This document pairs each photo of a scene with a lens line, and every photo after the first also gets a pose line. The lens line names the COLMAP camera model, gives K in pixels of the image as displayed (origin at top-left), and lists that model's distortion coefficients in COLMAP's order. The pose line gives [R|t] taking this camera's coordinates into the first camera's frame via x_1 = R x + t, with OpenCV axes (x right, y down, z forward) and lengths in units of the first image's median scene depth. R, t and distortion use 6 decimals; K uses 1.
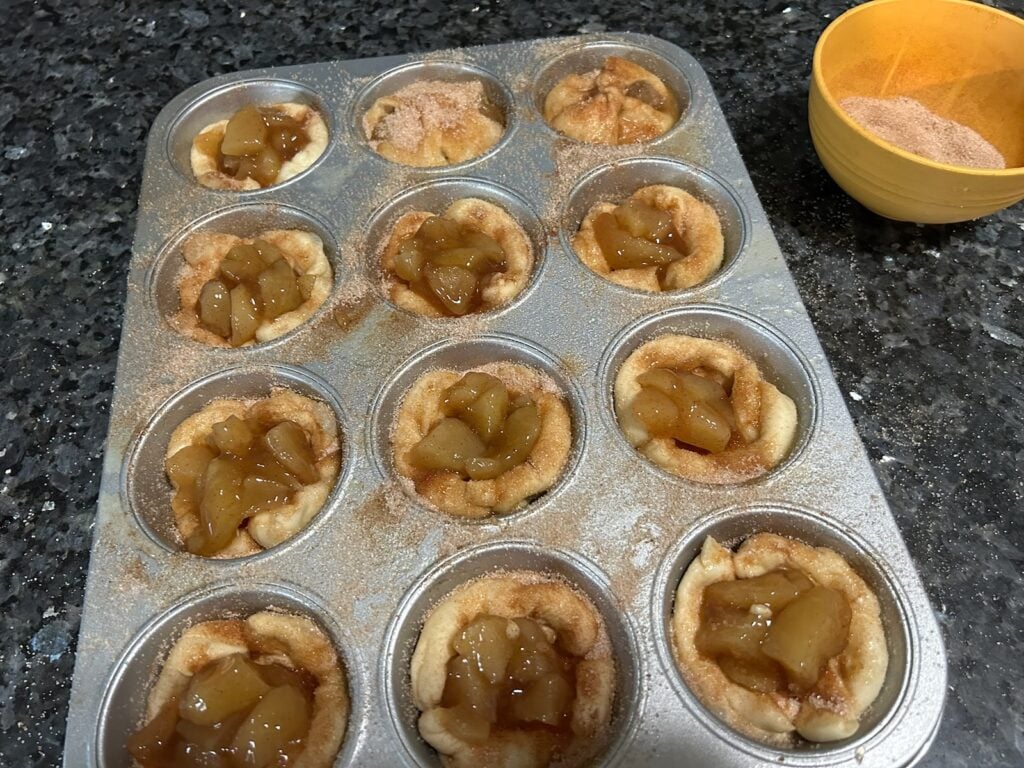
lens RADIAL K [[795.8, 0, 524.7], [0, 795.8, 395.0], [0, 0, 1]] dist [-0.002315, -0.018509]
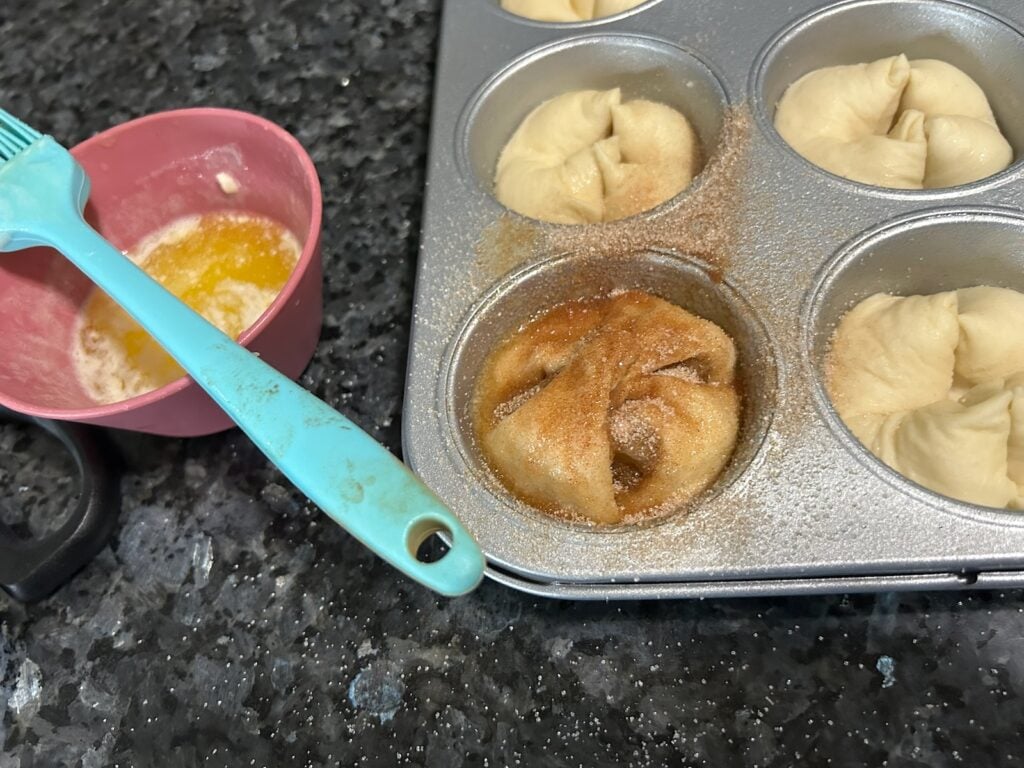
lens RADIAL K [[801.8, 0, 516.7], [0, 801.8, 381.2], [0, 0, 1]] dist [-0.009524, -0.015541]
pose [[0.988246, -0.075848, -0.132731, -0.289291], [0.078421, 0.996818, 0.014263, 0.033941], [0.131227, -0.024504, 0.991049, 0.266825]]
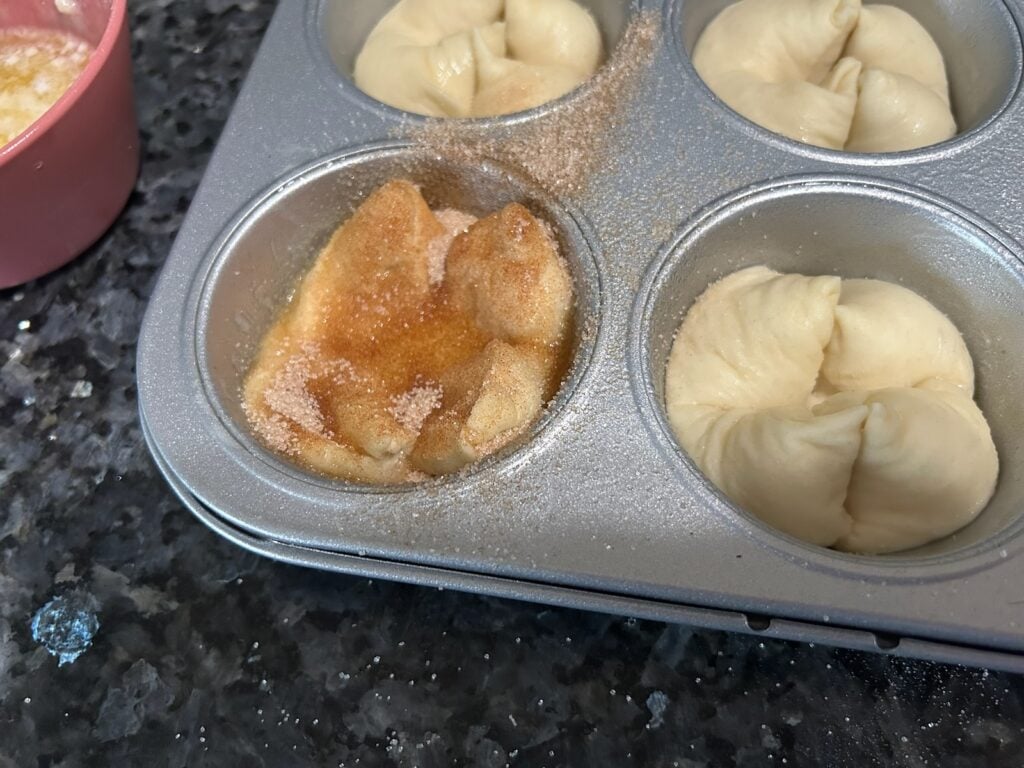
lens RADIAL K [[815.5, 0, 515.3], [0, 815.5, 383.9], [0, 0, 1]] dist [-0.026187, 0.002112]
pose [[0.989342, 0.113116, -0.091689, -0.193743], [-0.105442, 0.990817, 0.084633, 0.043840], [0.100421, -0.074063, 0.992185, 0.373070]]
